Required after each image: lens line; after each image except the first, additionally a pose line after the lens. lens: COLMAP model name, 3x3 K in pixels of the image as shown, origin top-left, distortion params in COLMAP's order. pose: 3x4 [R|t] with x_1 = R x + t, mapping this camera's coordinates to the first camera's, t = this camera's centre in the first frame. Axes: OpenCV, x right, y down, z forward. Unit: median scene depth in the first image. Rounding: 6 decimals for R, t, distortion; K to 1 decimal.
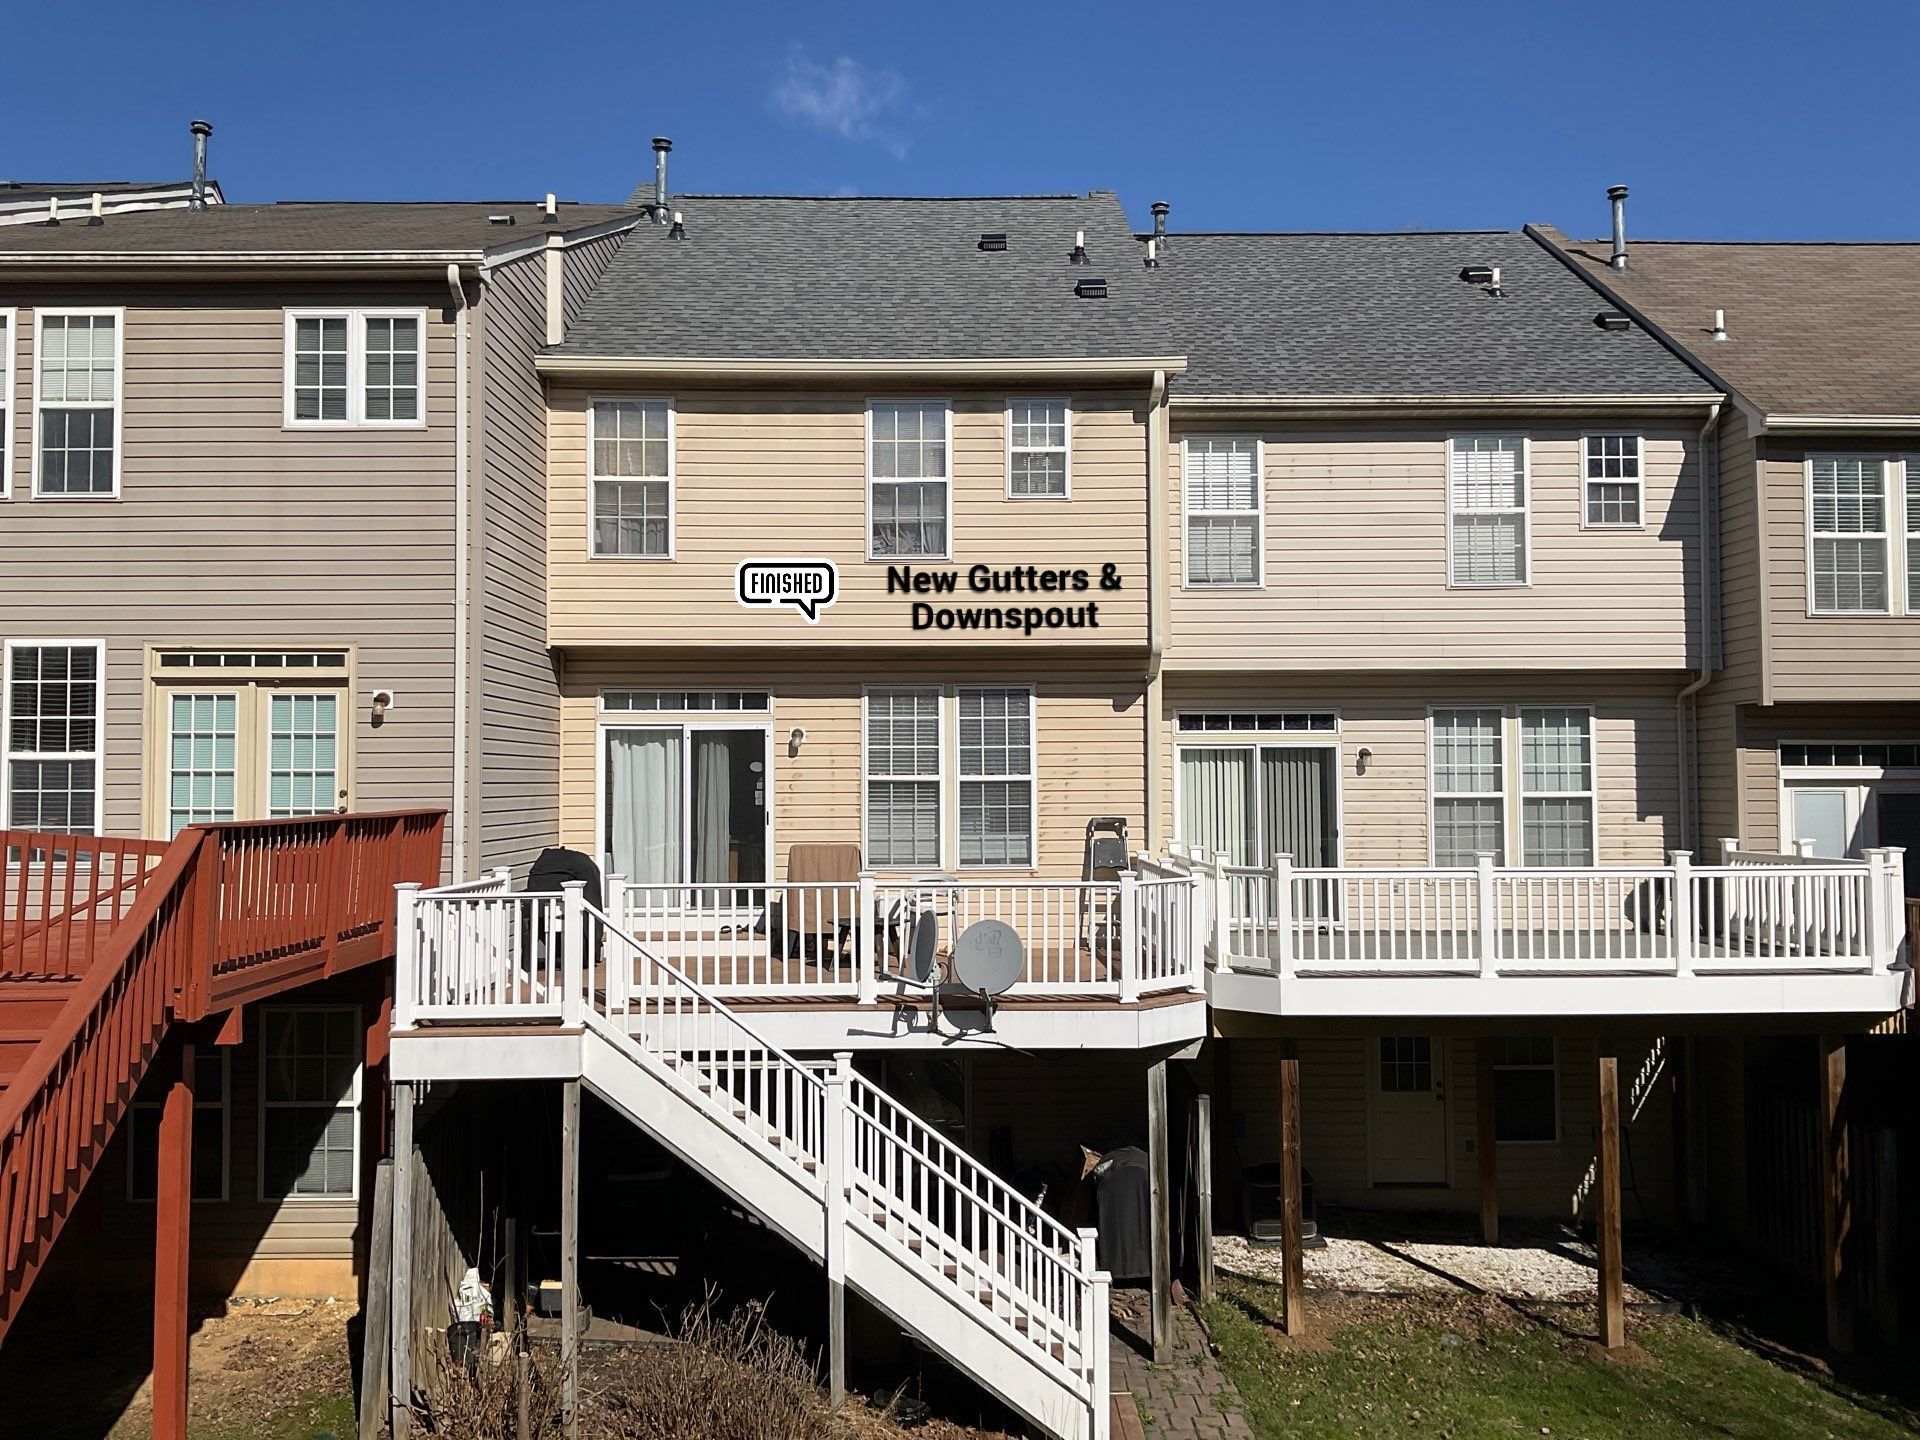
lens RADIAL K [[1567.7, 0, 960.0], [0, 1567.7, 720.0], [0, 0, 1]] dist [0.112244, -0.223284]
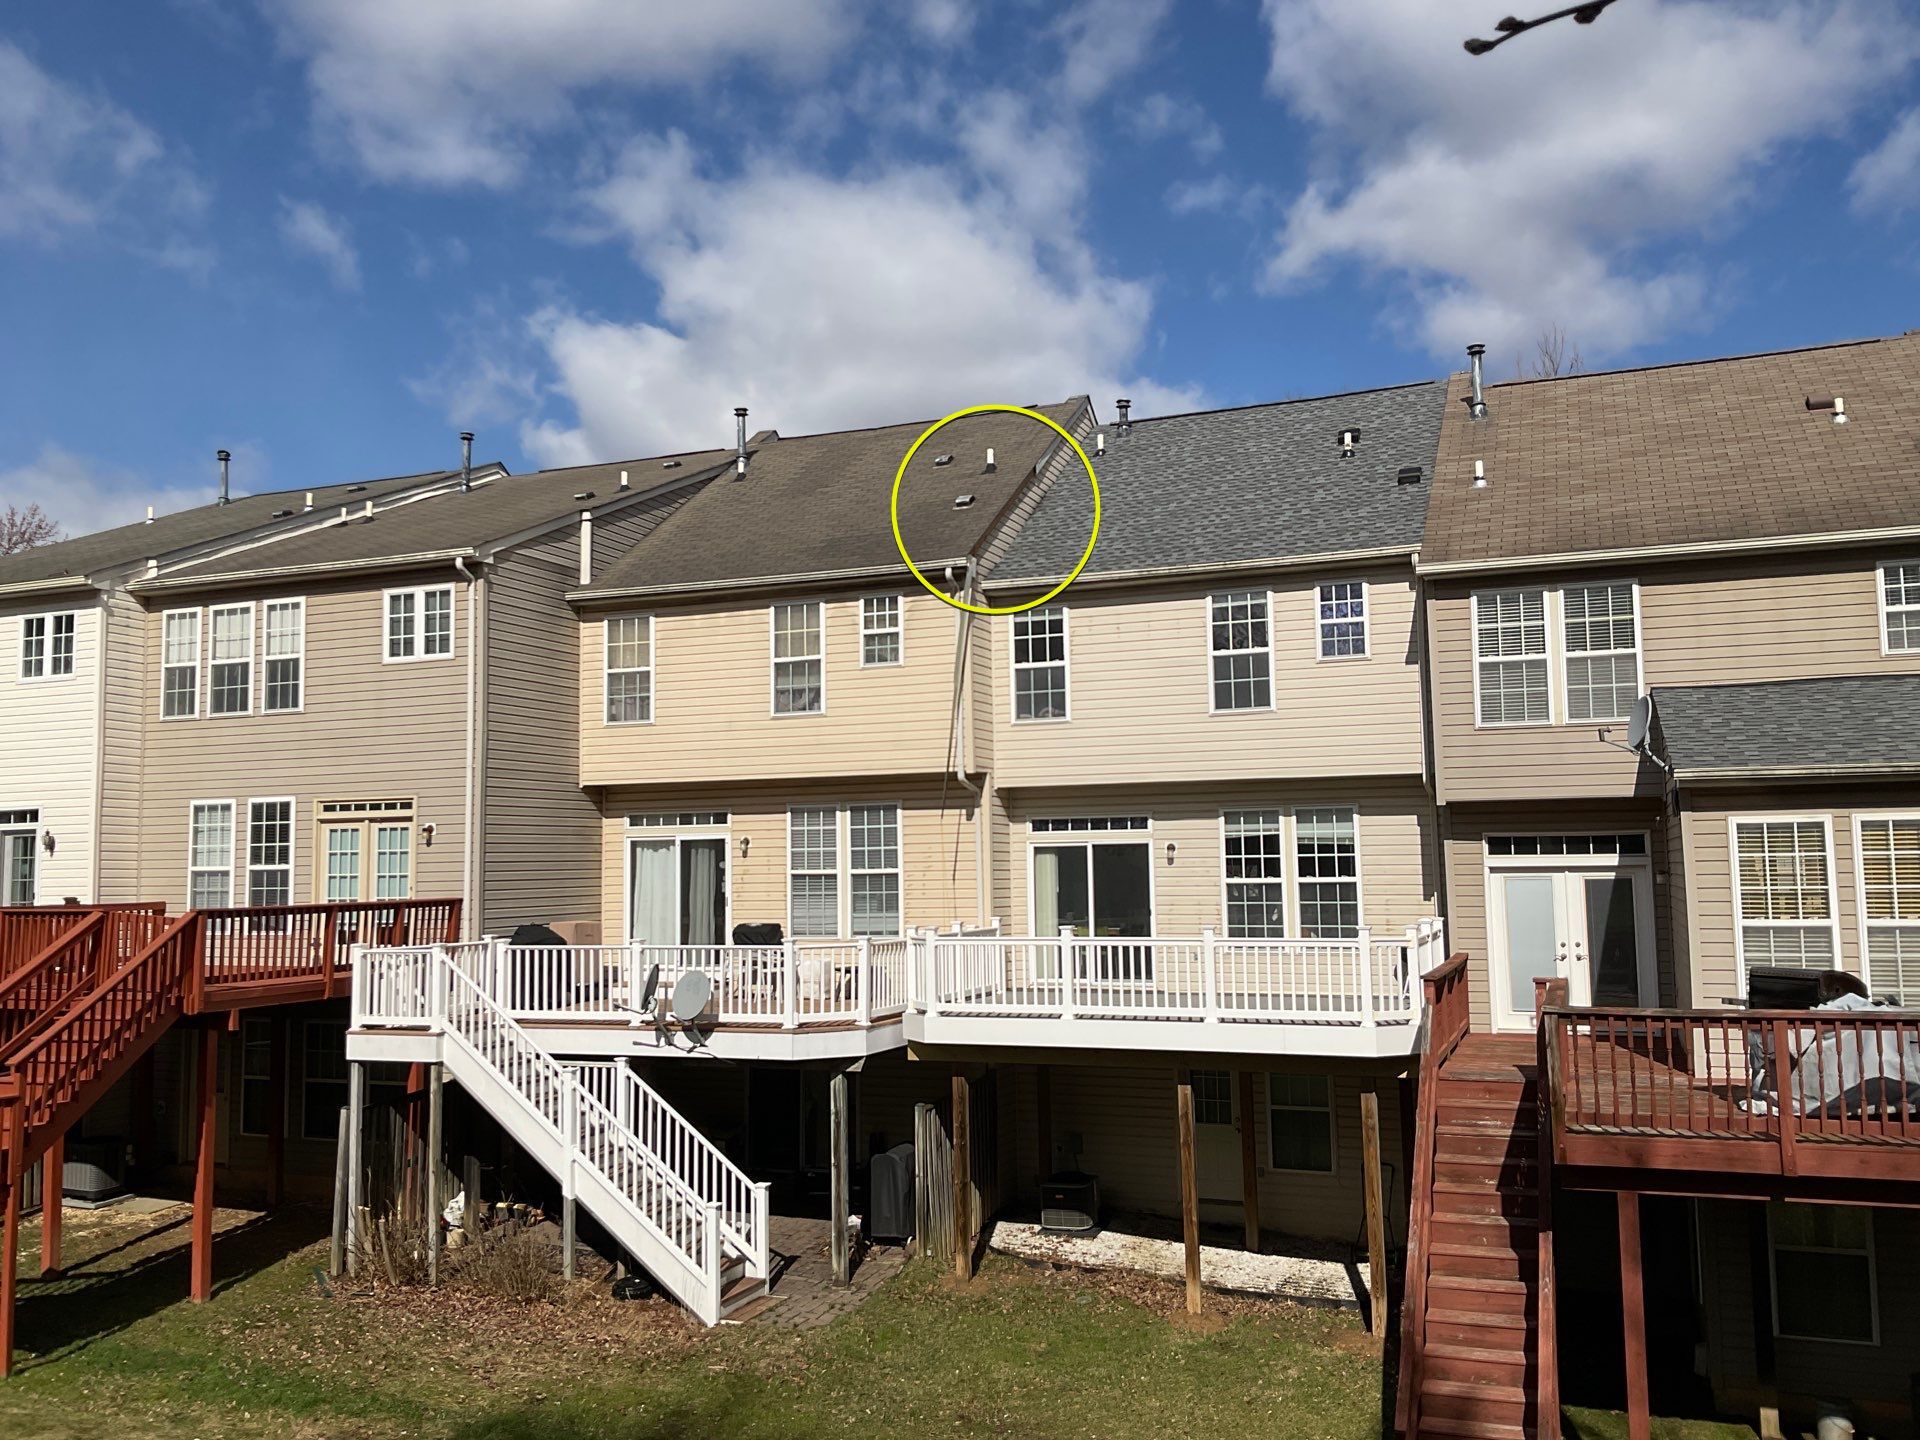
lens RADIAL K [[1567.7, 0, 960.0], [0, 1567.7, 720.0], [0, 0, 1]] dist [0.112244, -0.223284]
pose [[0.925173, -0.045666, -0.376788, 0.626437], [0.027451, 0.998187, -0.053573, -0.019236], [0.378551, 0.039222, 0.924749, -0.236794]]
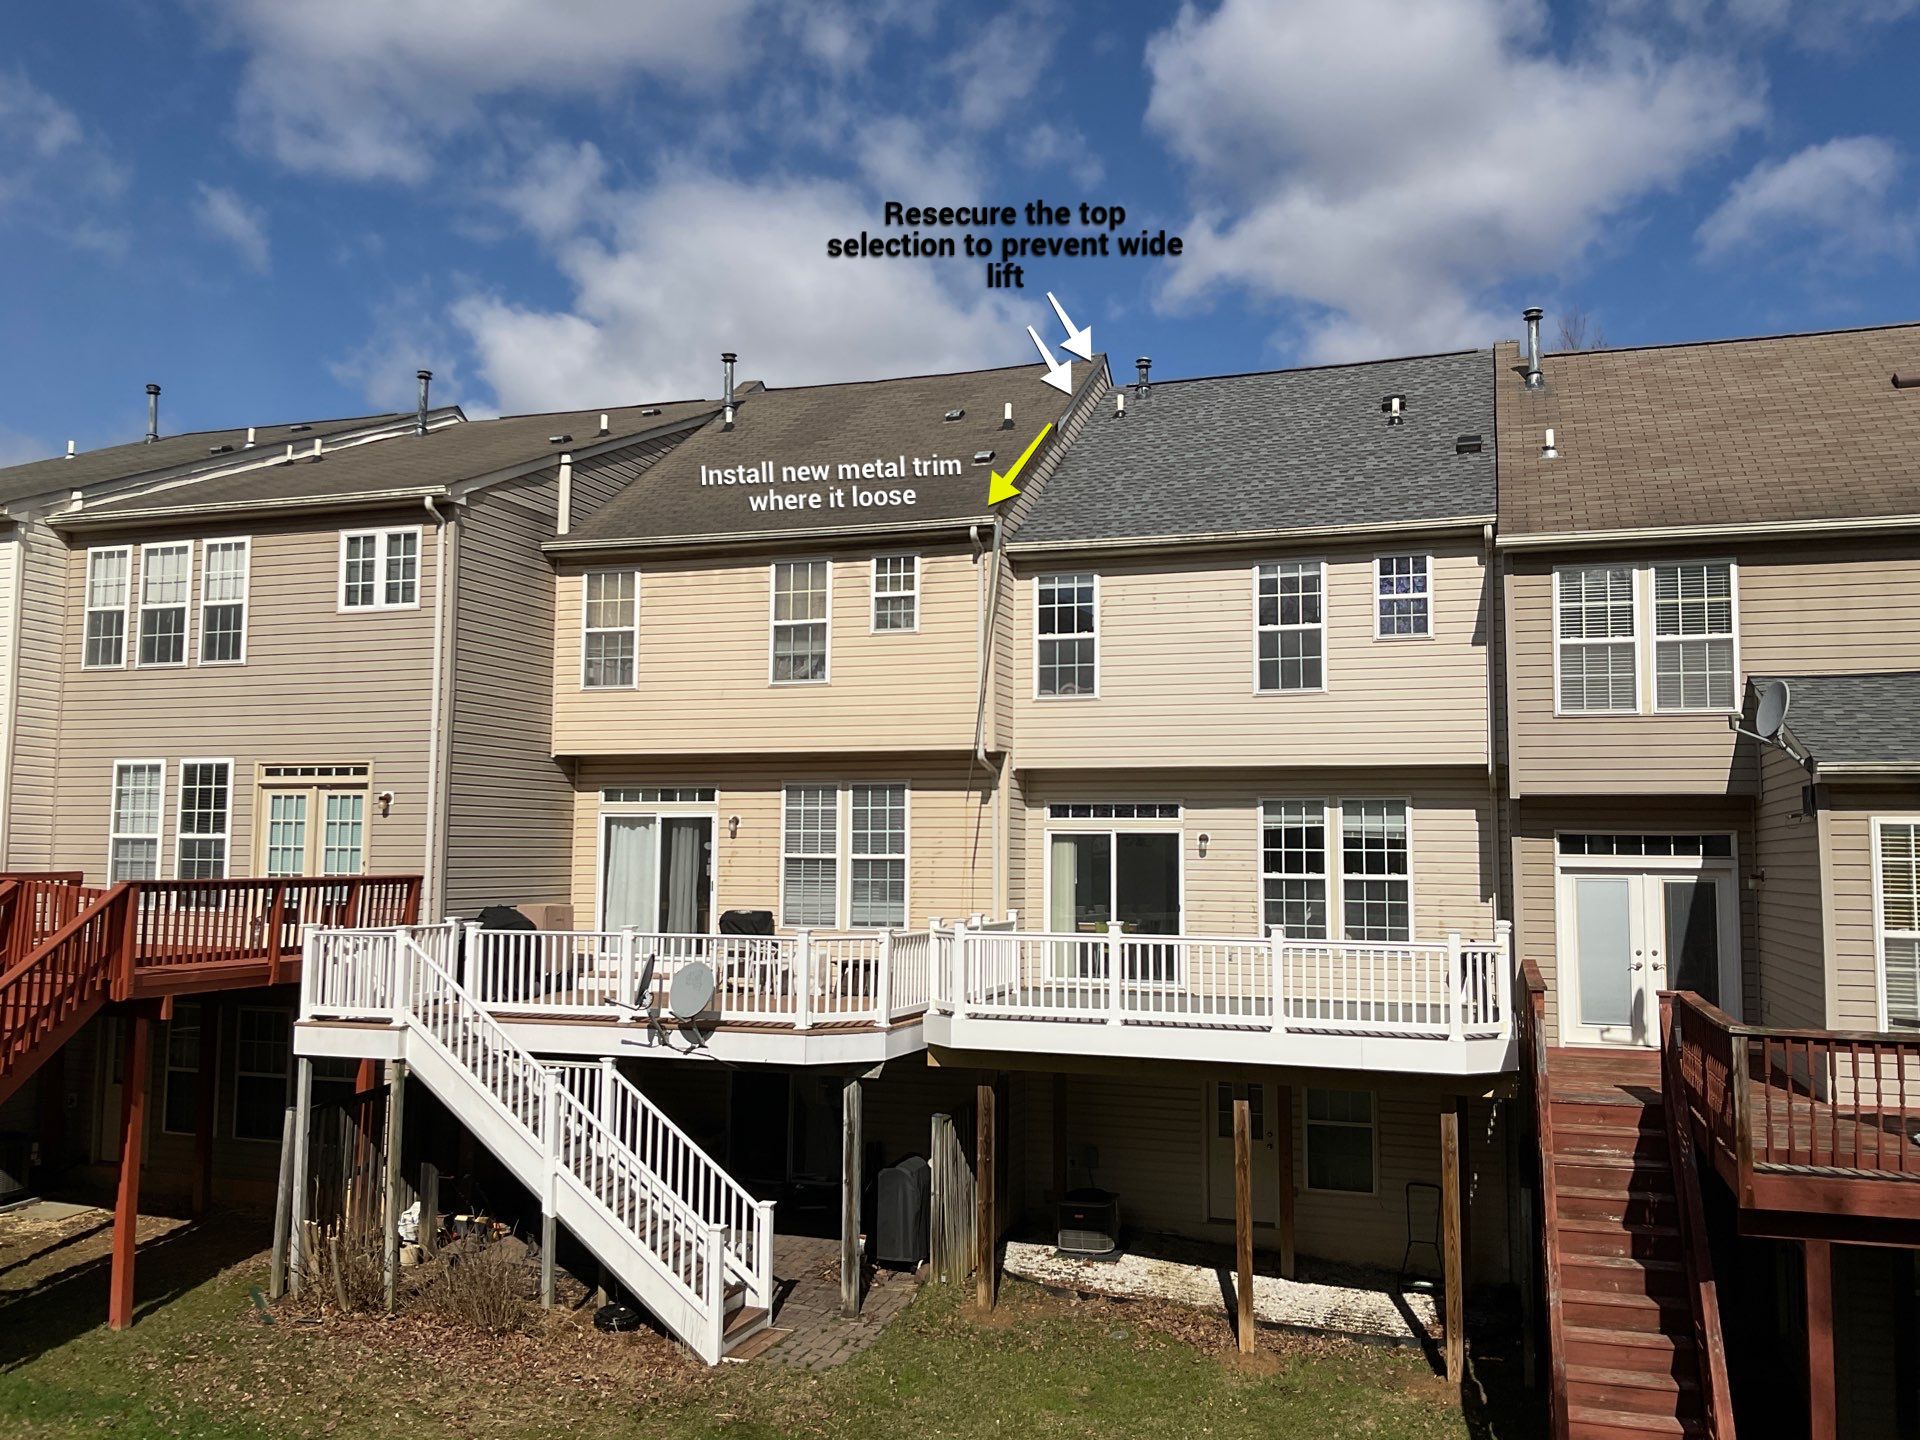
lens RADIAL K [[1567.7, 0, 960.0], [0, 1567.7, 720.0], [0, 0, 1]] dist [0.112244, -0.223284]
pose [[0.943622, -0.017628, -0.330556, 0.511279], [0.002086, 0.998878, -0.047314, -0.012357], [0.331019, 0.043957, 0.942600, -0.157422]]
